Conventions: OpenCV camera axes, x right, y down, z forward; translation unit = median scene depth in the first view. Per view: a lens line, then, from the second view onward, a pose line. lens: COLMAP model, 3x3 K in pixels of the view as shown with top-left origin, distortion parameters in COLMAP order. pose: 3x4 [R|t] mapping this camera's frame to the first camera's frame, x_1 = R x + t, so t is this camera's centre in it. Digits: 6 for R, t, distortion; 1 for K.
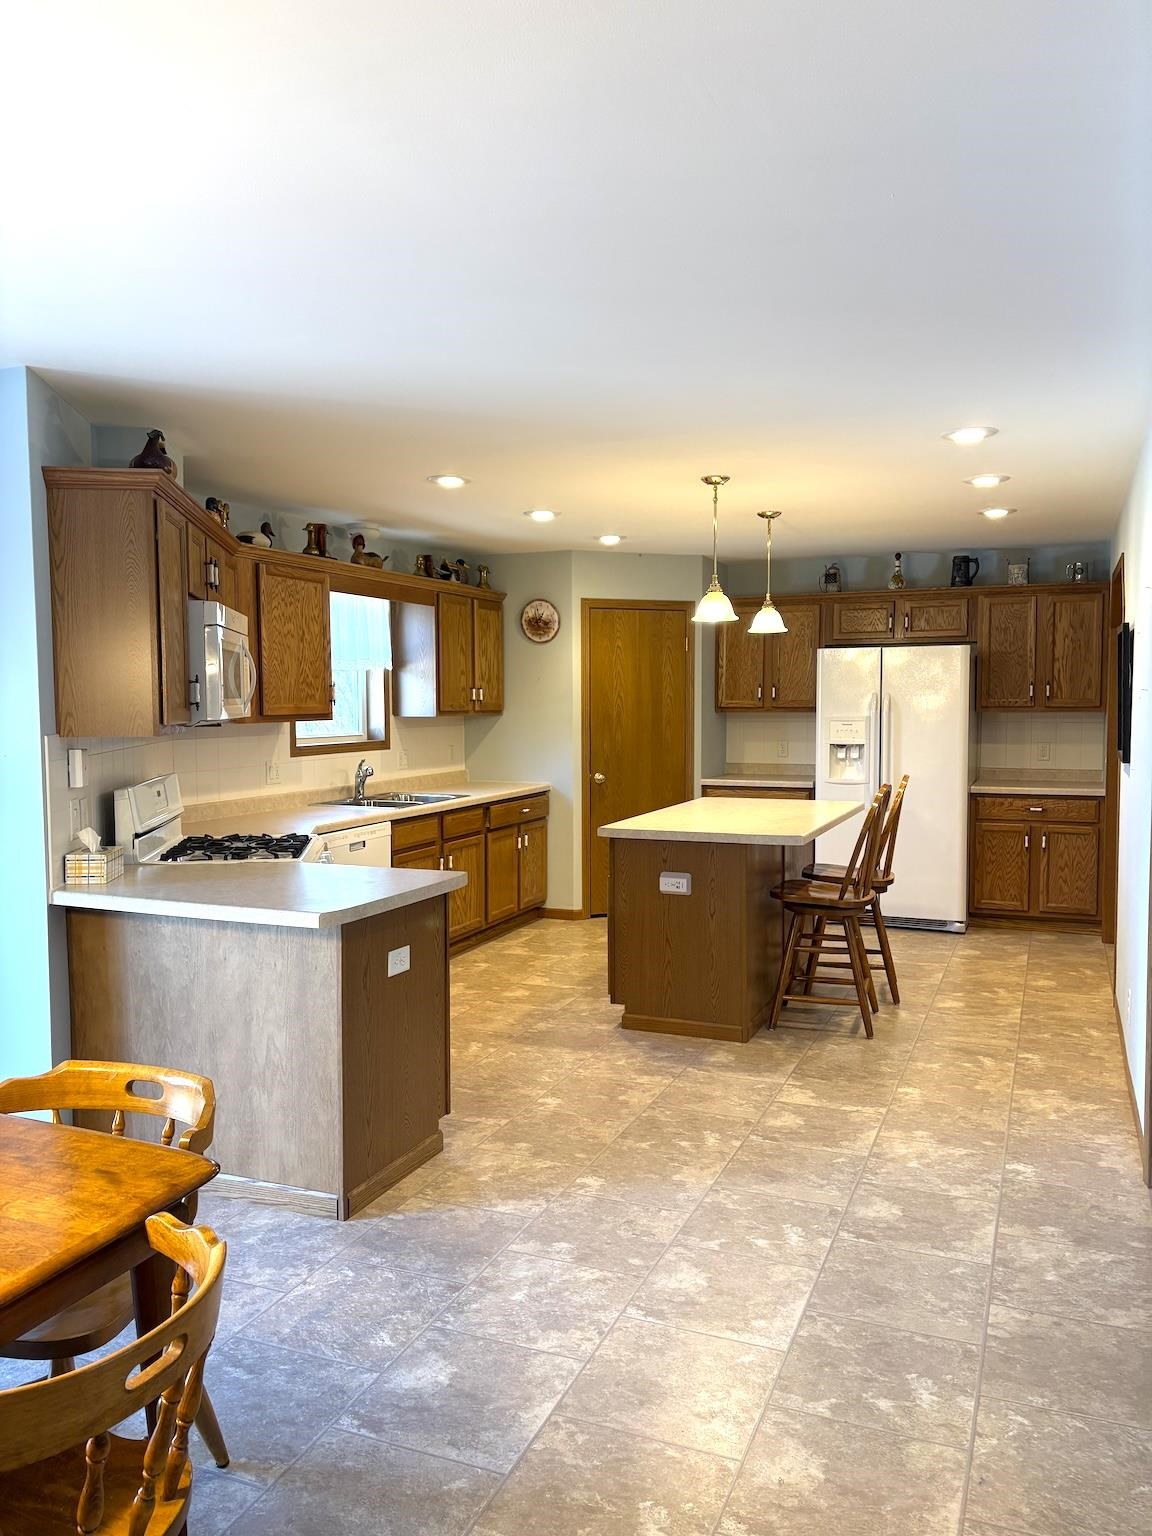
lens RADIAL K [[1151.7, 0, 574.9], [0, 1151.7, 776.0], [0, 0, 1]] dist [0.067874, -0.079356]
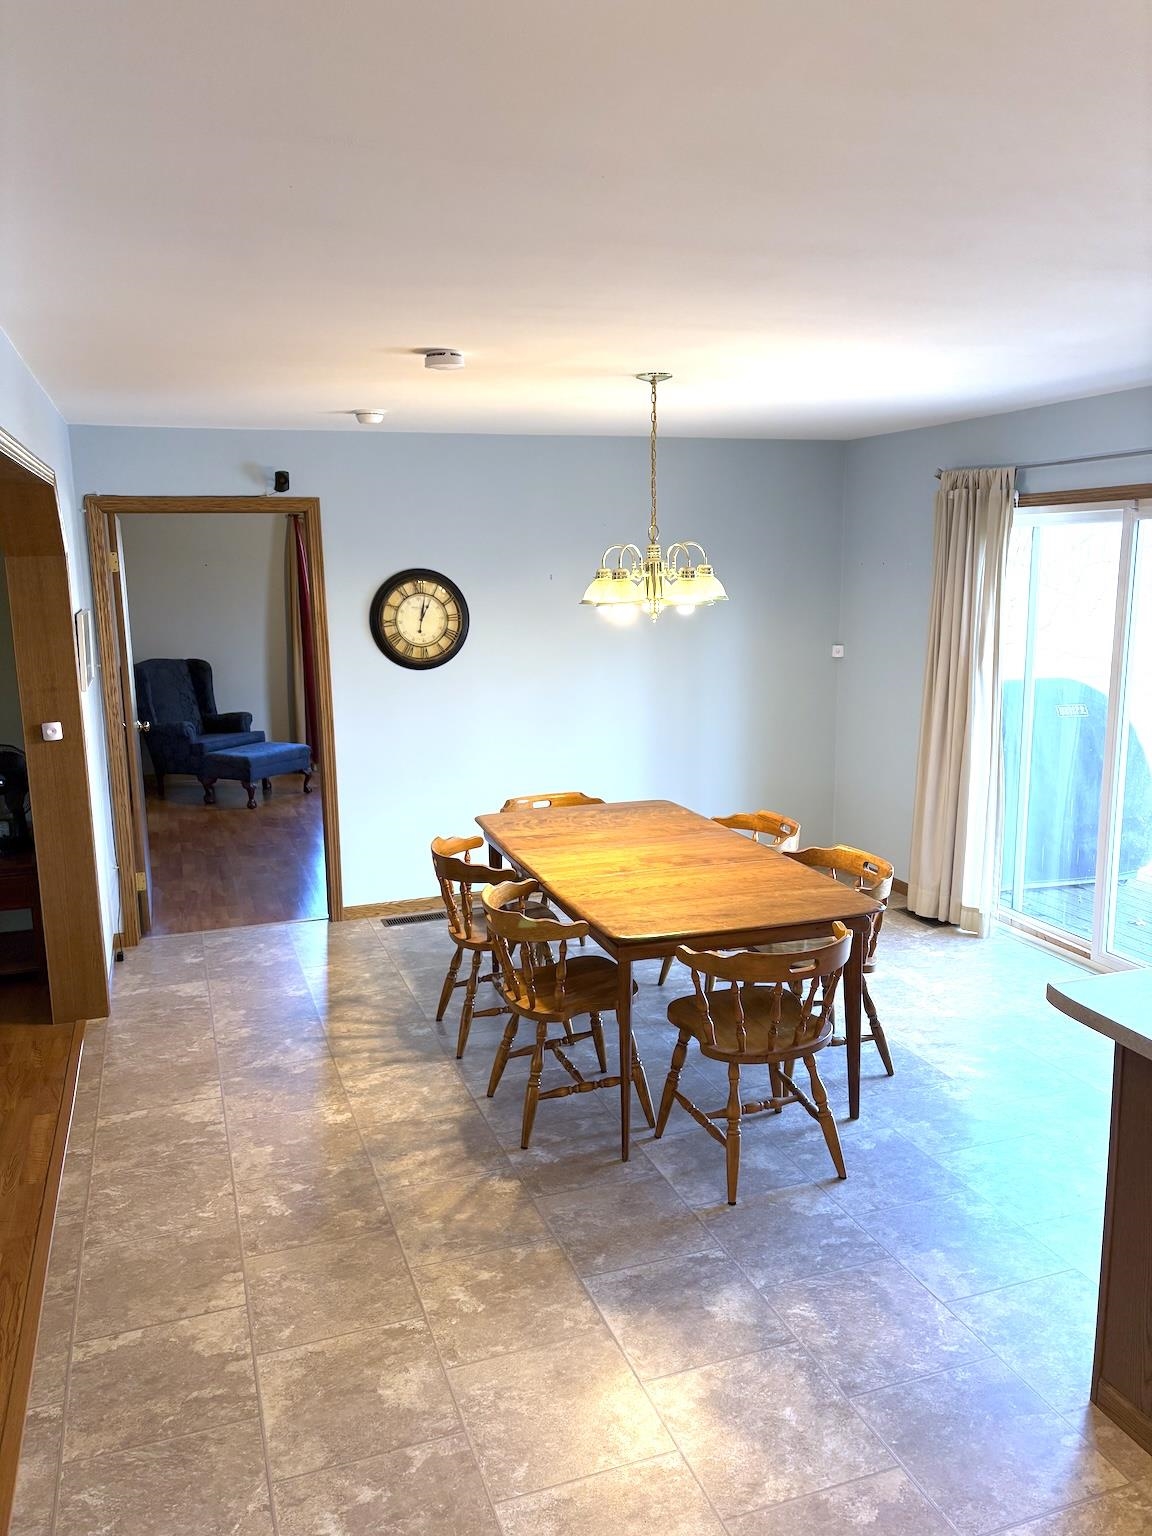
lens RADIAL K [[1151.7, 0, 574.9], [0, 1151.7, 776.0], [0, 0, 1]] dist [0.067874, -0.079356]
pose [[-0.741656, 0.146303, -0.654631, 0.269838], [-0.022333, 0.969998, 0.242087, -0.105412], [0.670408, 0.194165, -0.716137, 0.671380]]
